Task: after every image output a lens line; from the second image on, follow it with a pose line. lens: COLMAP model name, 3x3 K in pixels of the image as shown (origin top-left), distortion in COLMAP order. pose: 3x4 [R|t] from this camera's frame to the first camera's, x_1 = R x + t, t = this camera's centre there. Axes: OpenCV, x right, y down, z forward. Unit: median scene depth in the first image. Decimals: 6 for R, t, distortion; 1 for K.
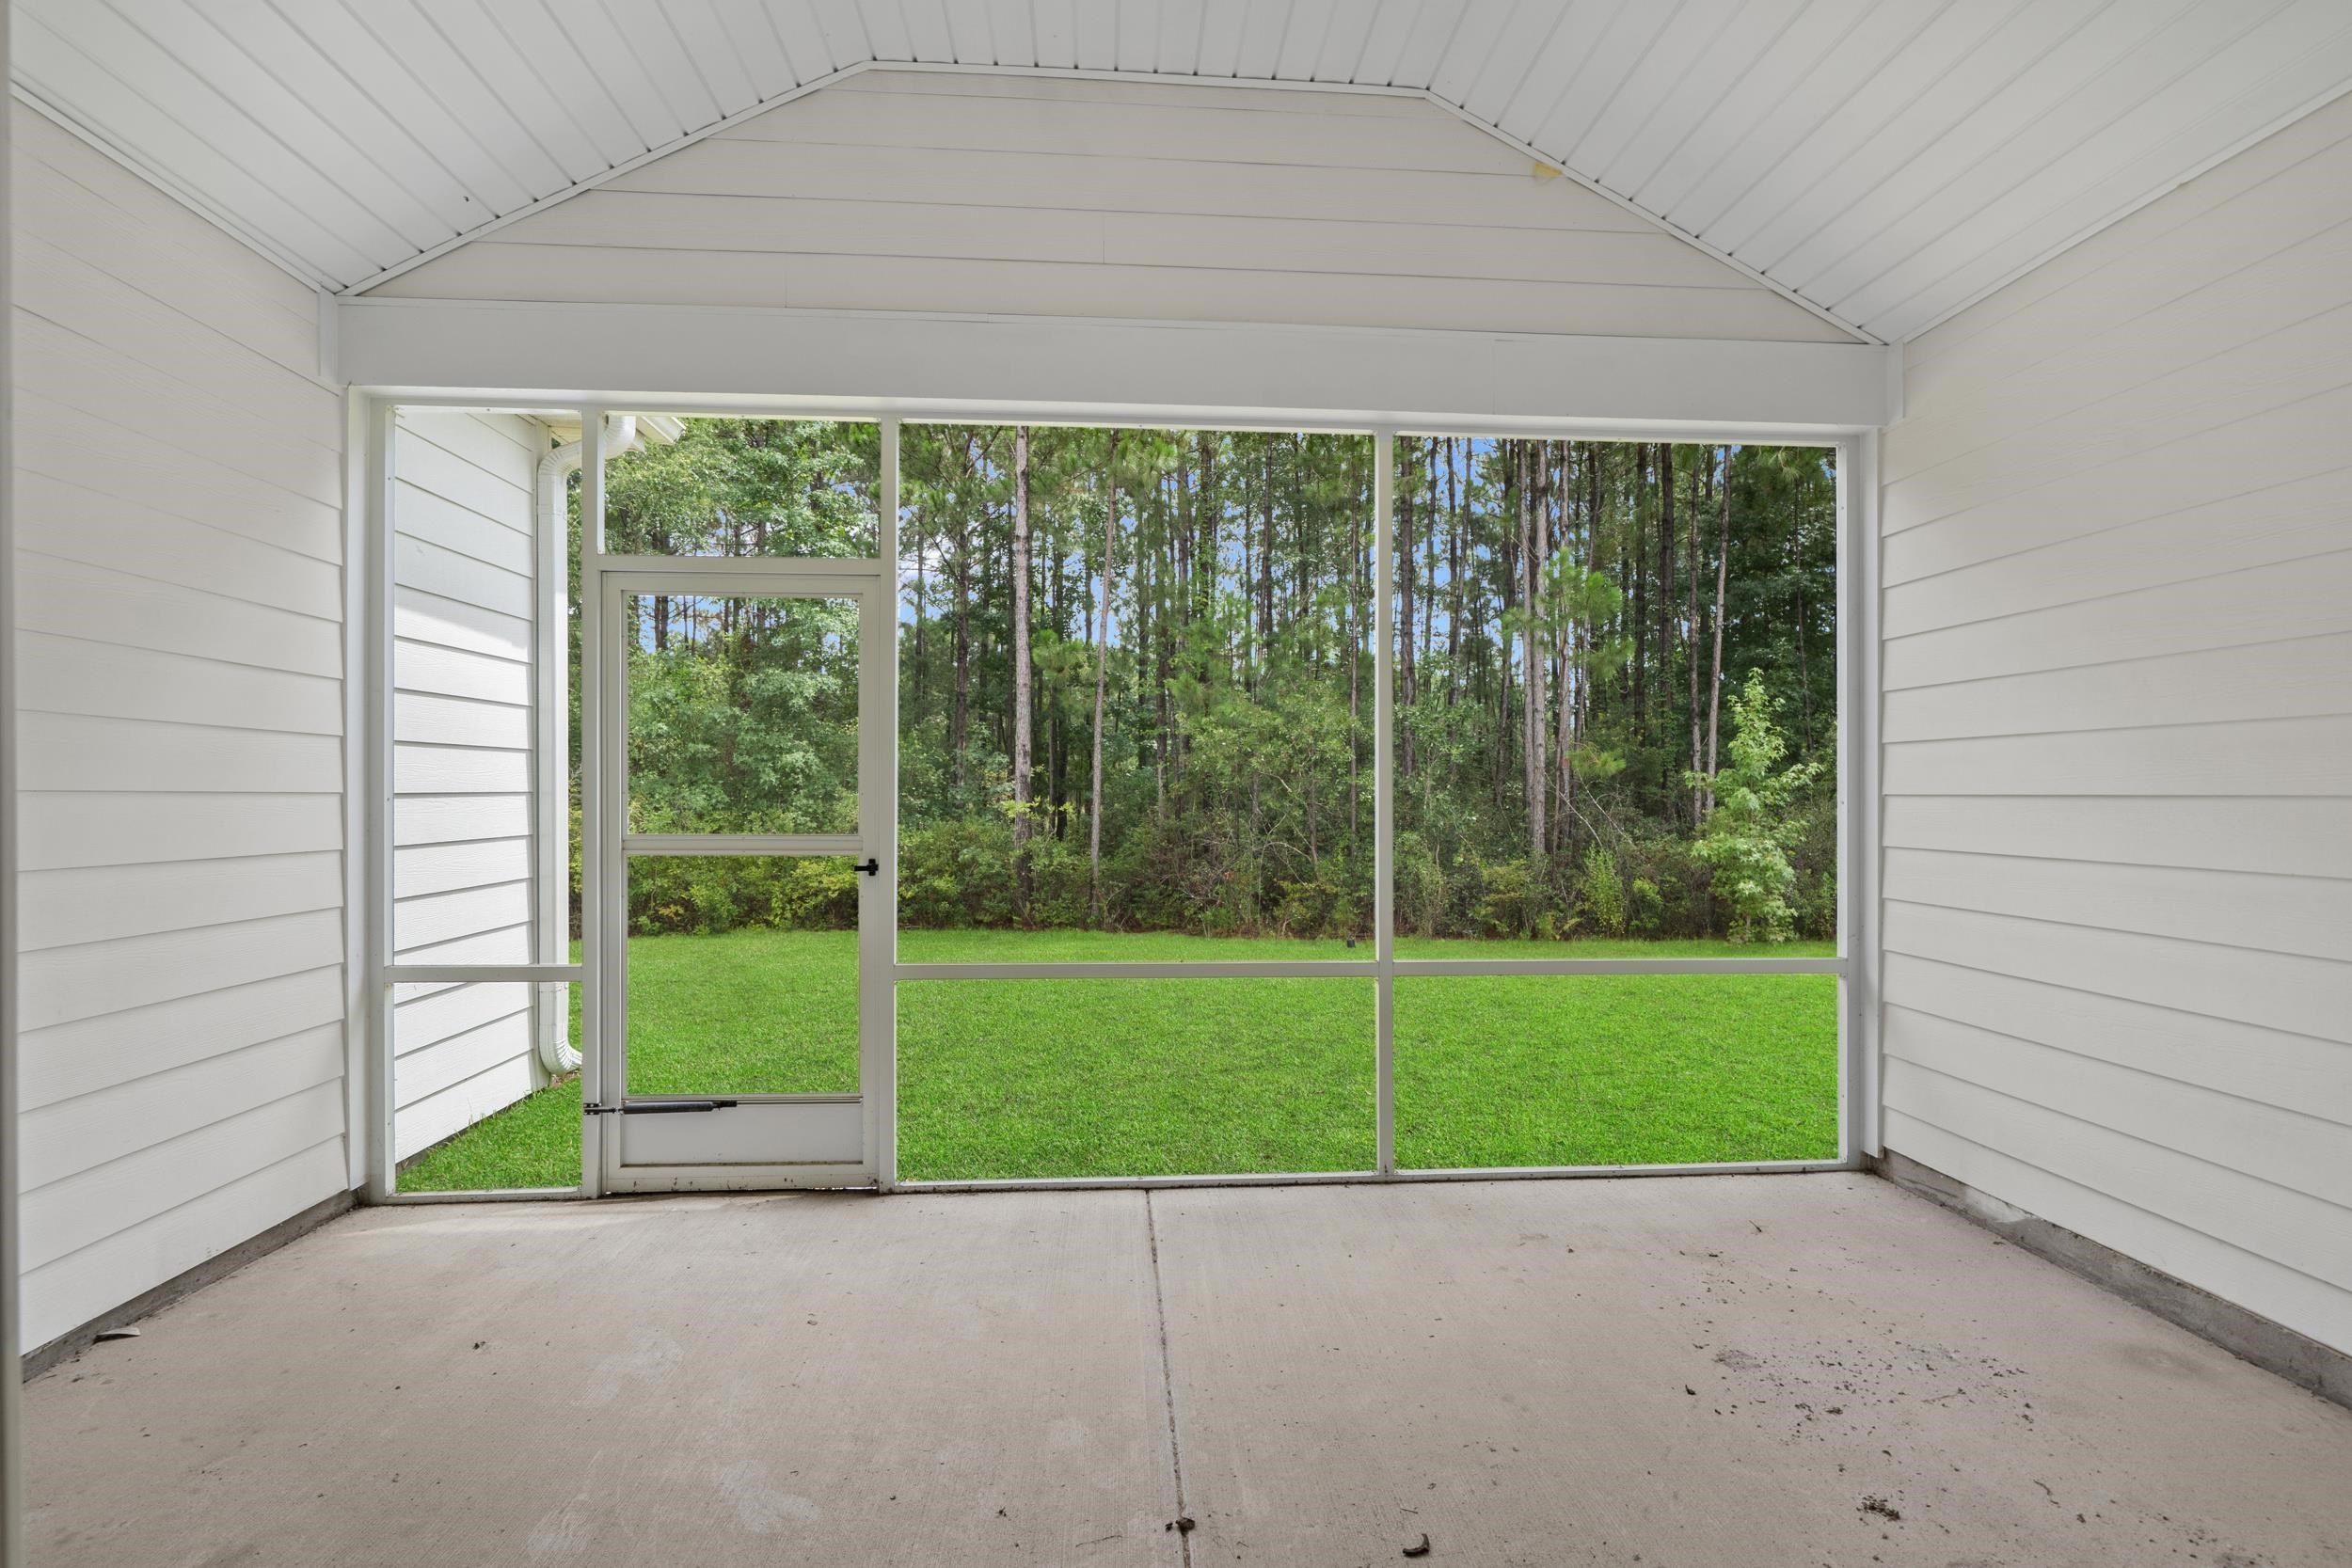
lens RADIAL K [[1080.6, 0, 1156.4], [0, 1080.6, 797.4], [0, 0, 1]] dist [-0.008801, 0.003539]
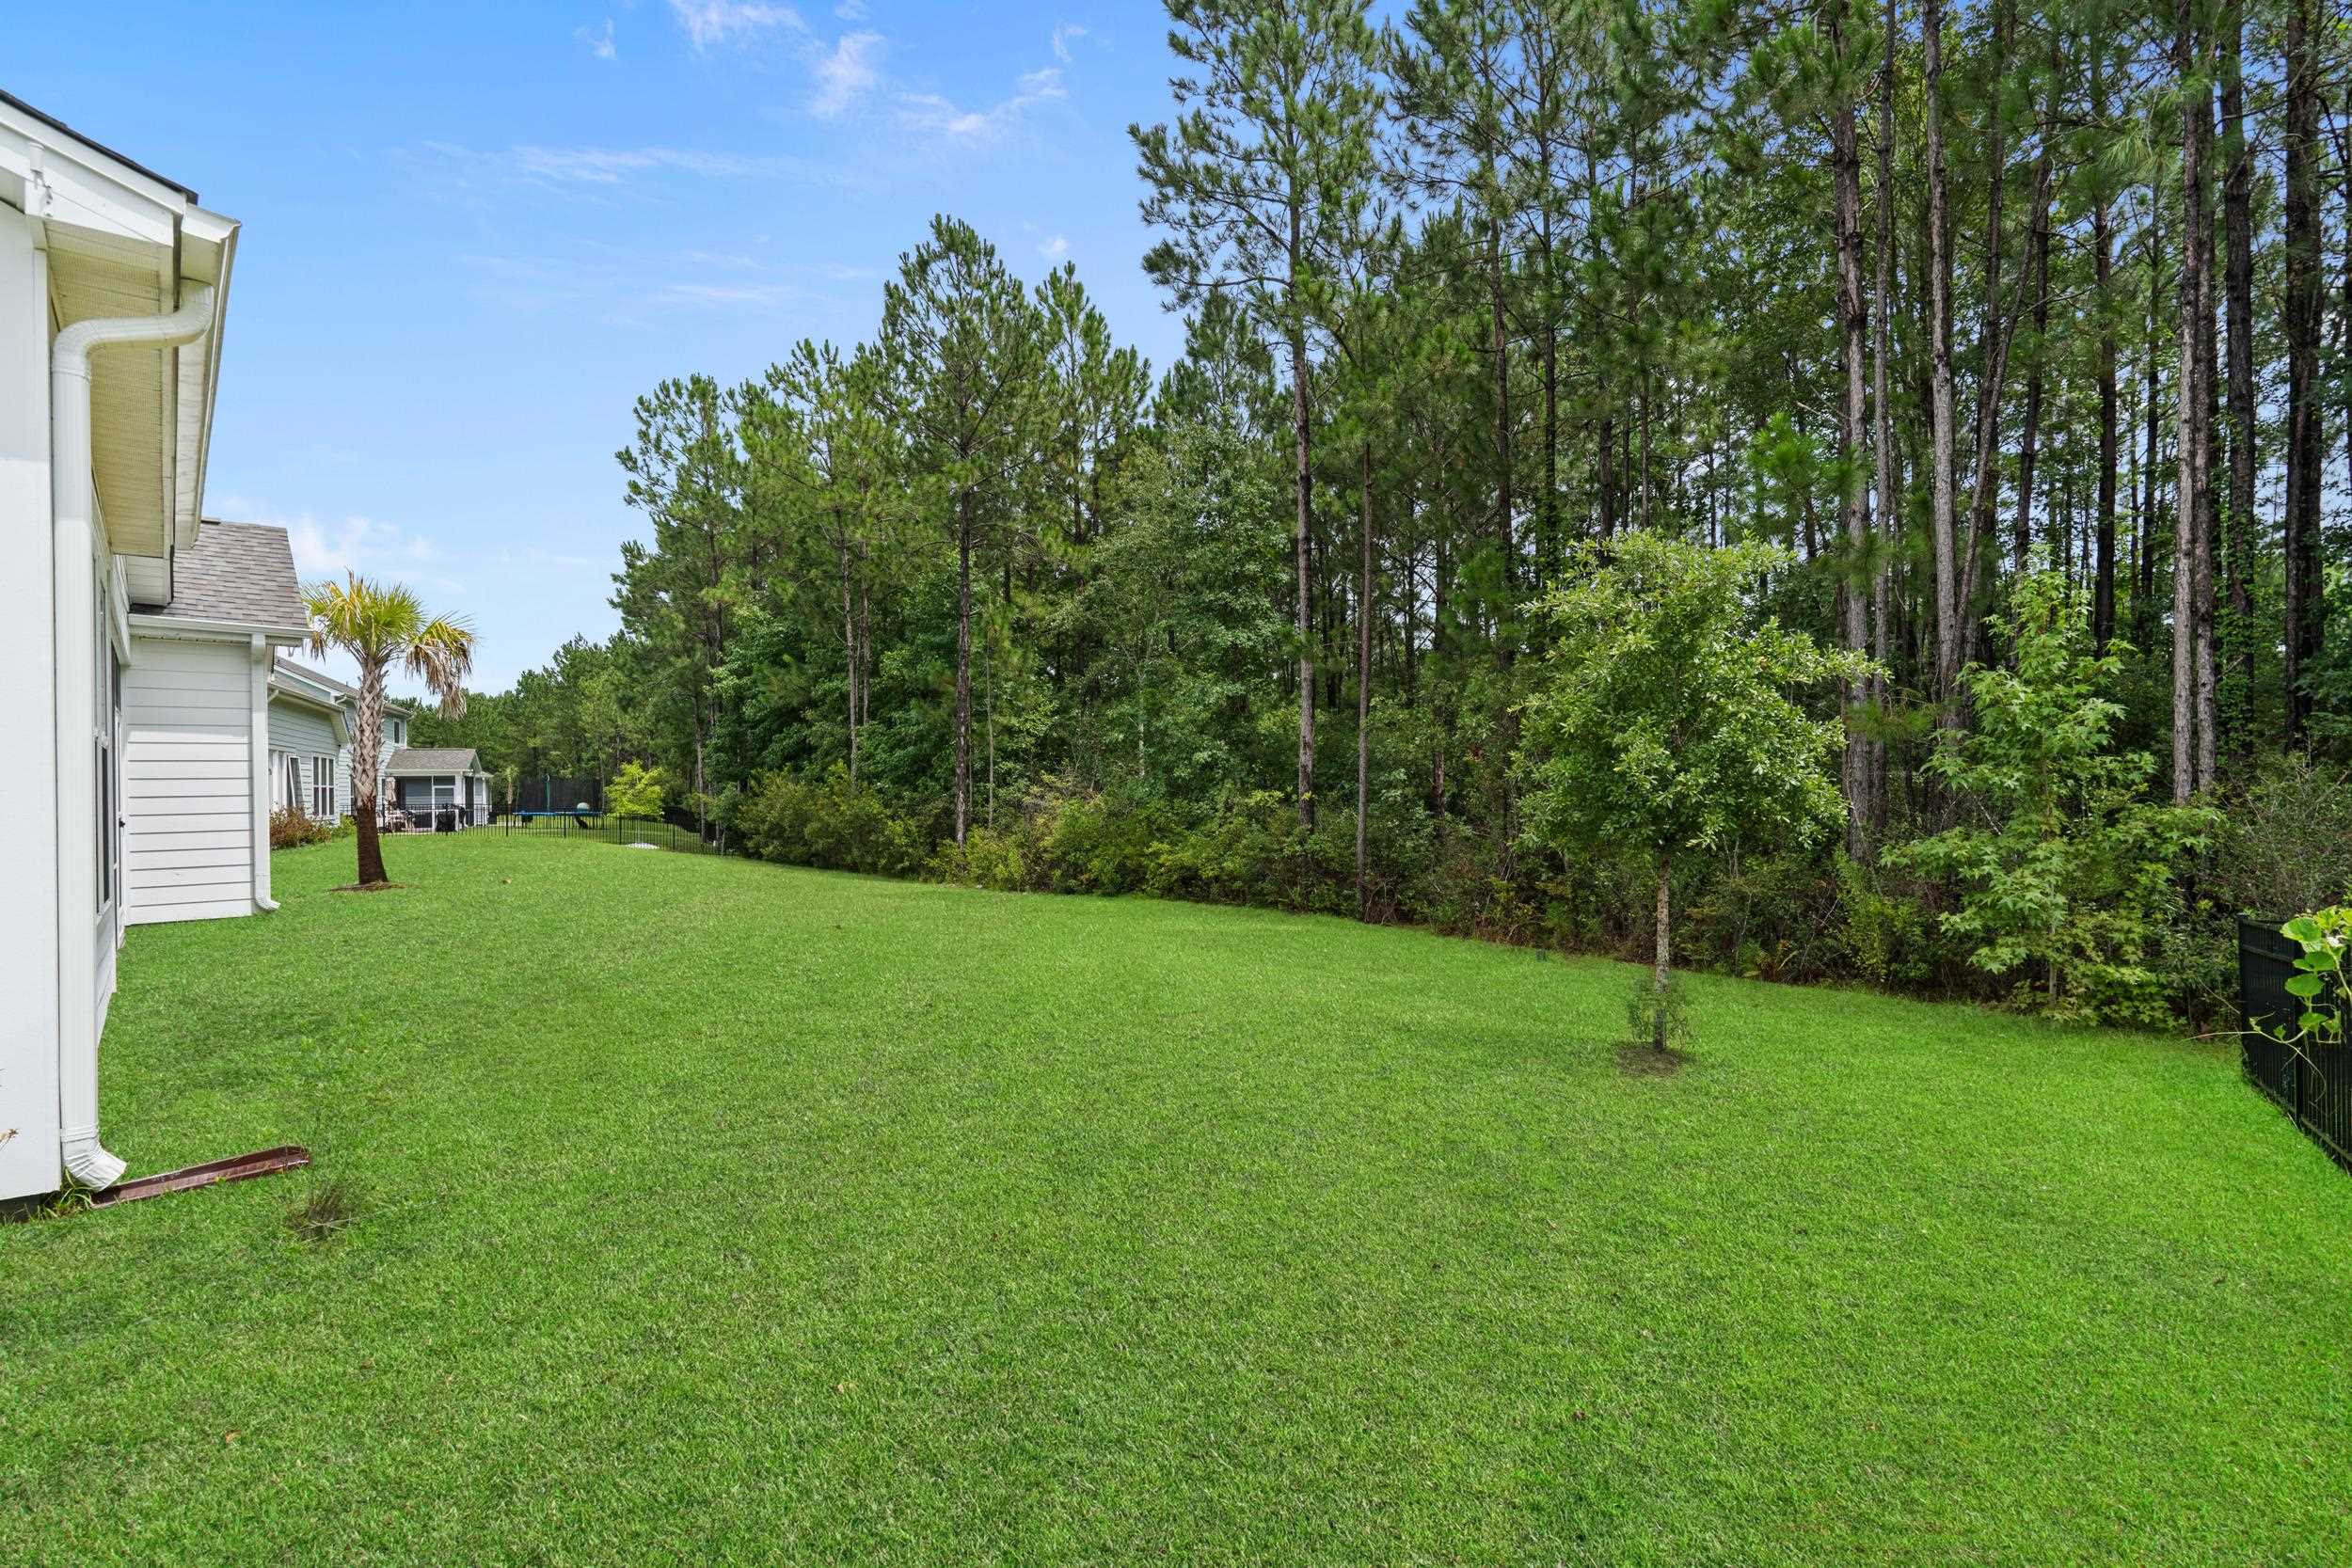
lens RADIAL K [[1080.6, 0, 1186.6], [0, 1080.6, 789.0], [0, 0, 1]] dist [-0.008801, 0.003539]
pose [[0.643451, -0.013543, -0.765367, 0.812955], [0.015878, 0.999865, -0.004343, 0.007892], [0.765323, -0.009358, 0.643579, 0.315366]]
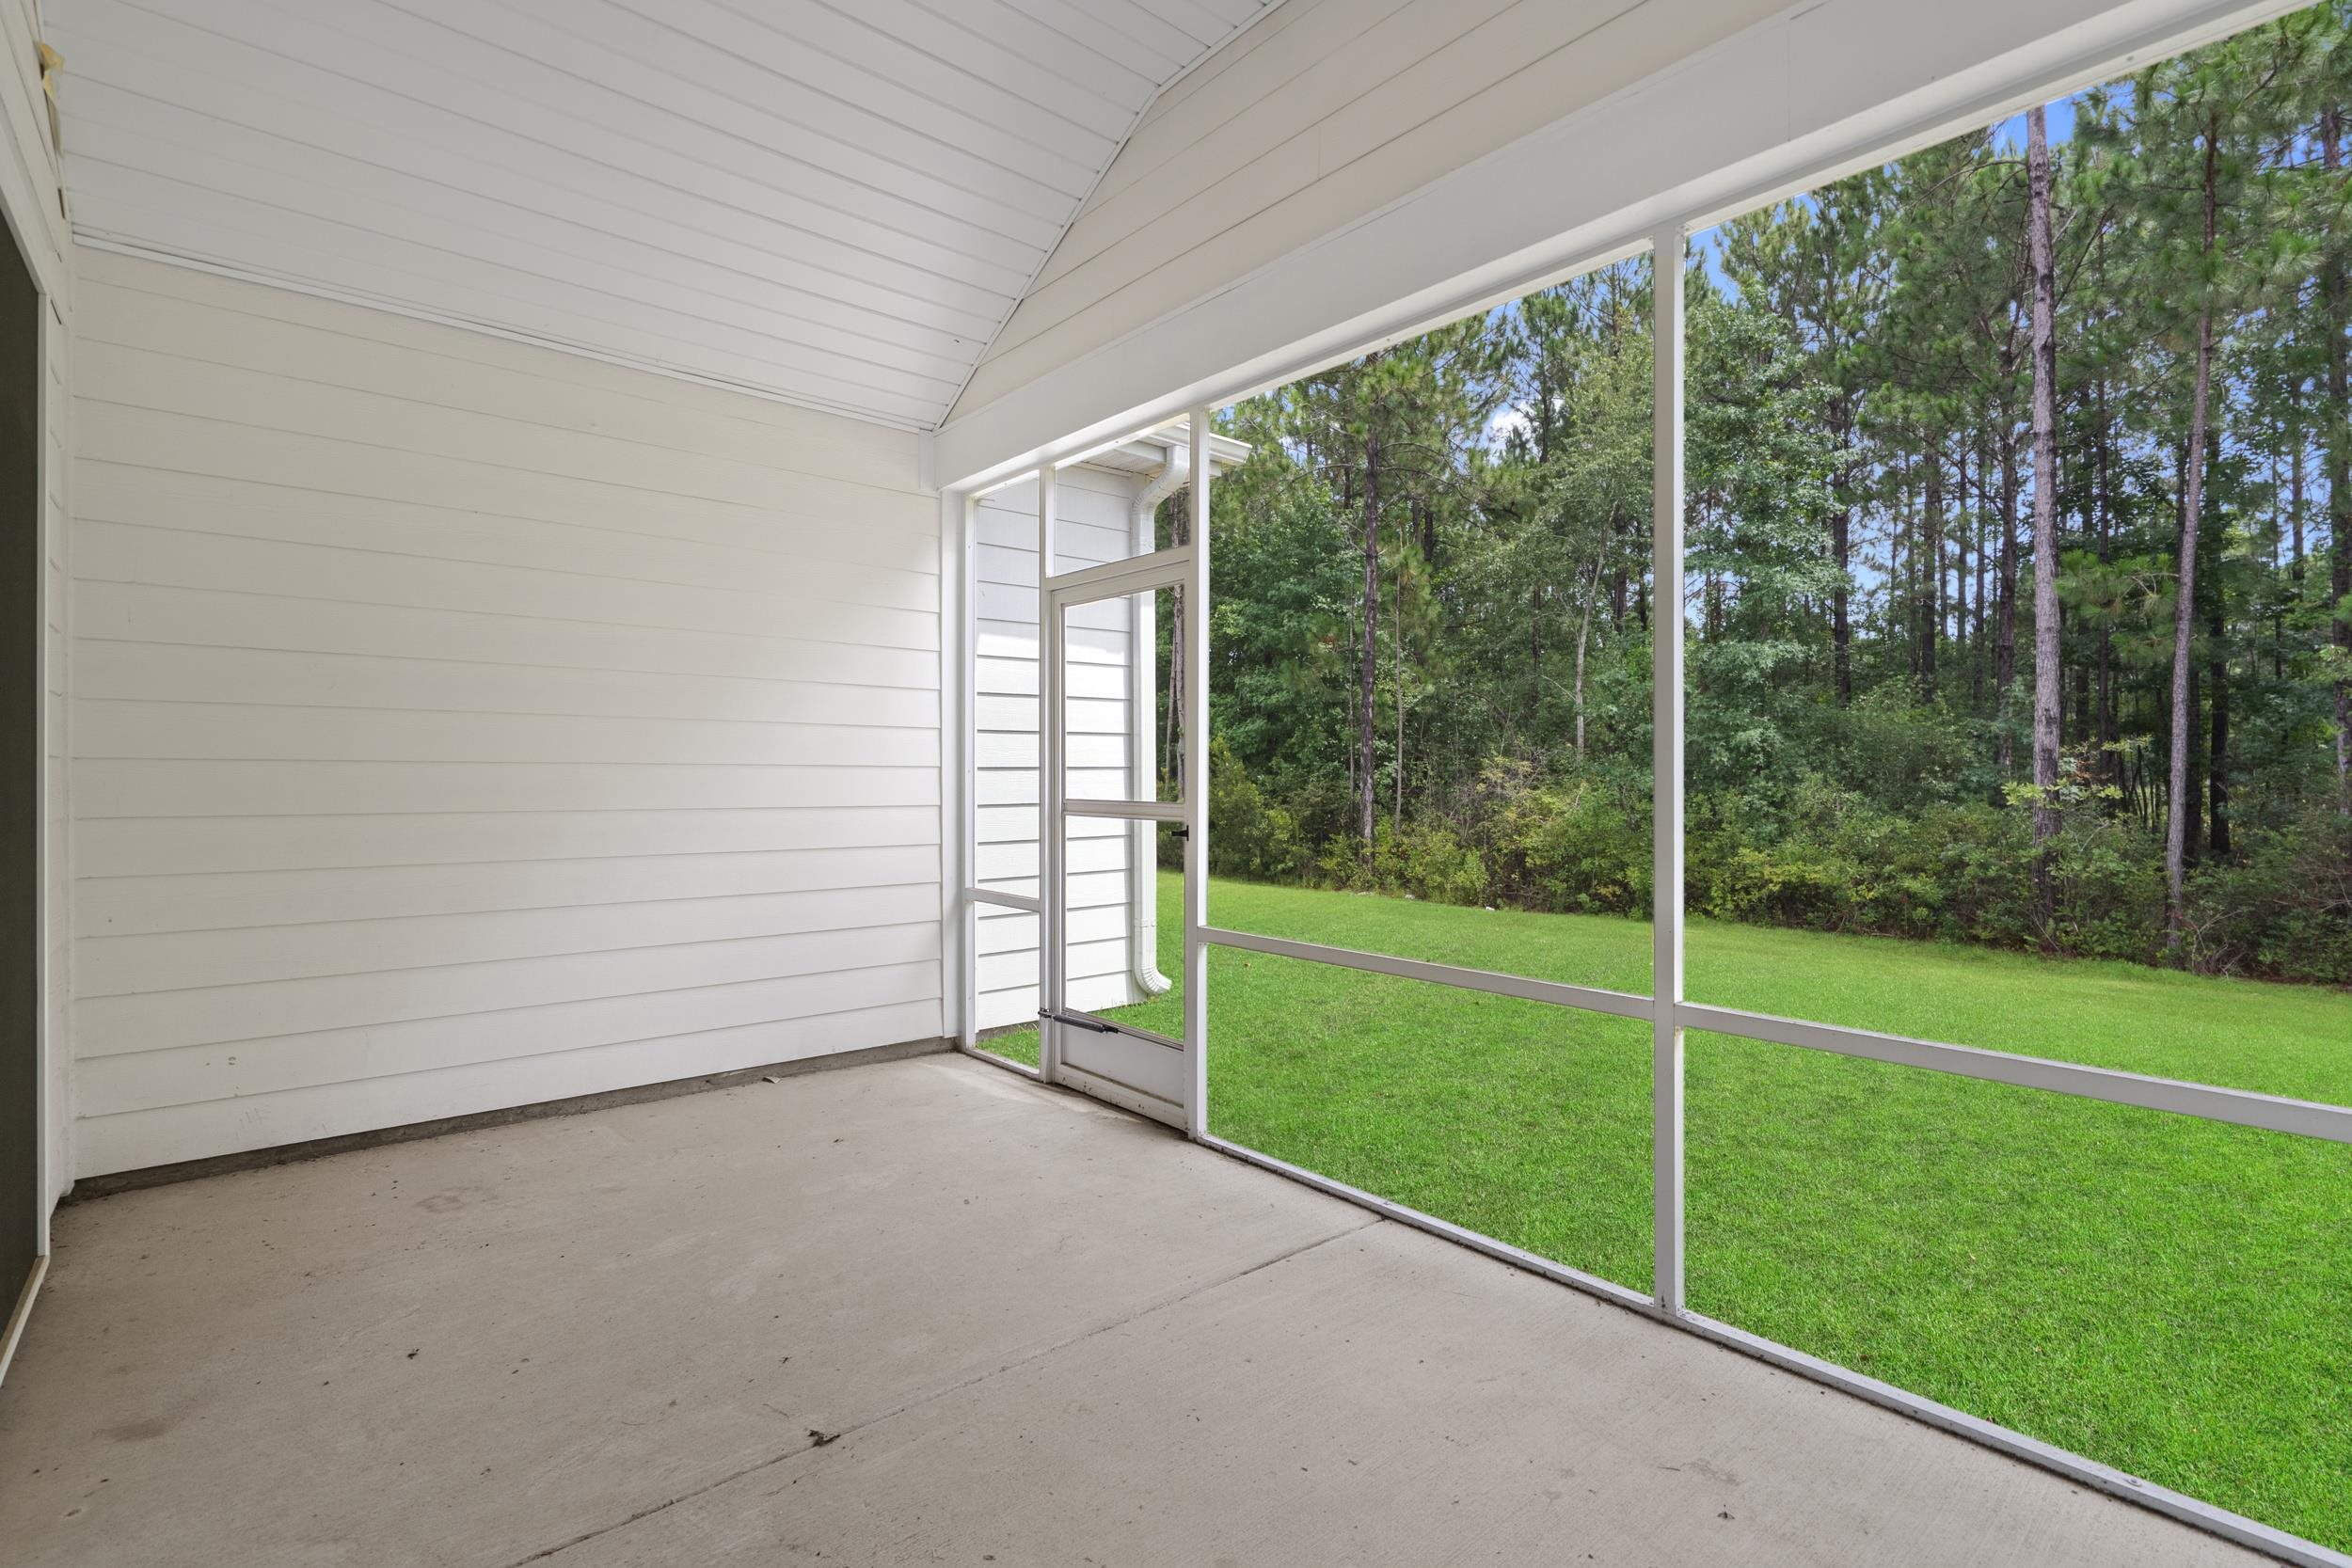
lens RADIAL K [[1080.6, 0, 1167.2], [0, 1080.6, 780.4], [0, 0, 1]] dist [-0.008801, 0.003539]
pose [[0.602215, 0.002639, -0.798330, 0.138887], [-0.002925, 0.999995, 0.001099, 0.002714], [0.798329, 0.001673, 0.602220, 0.080977]]
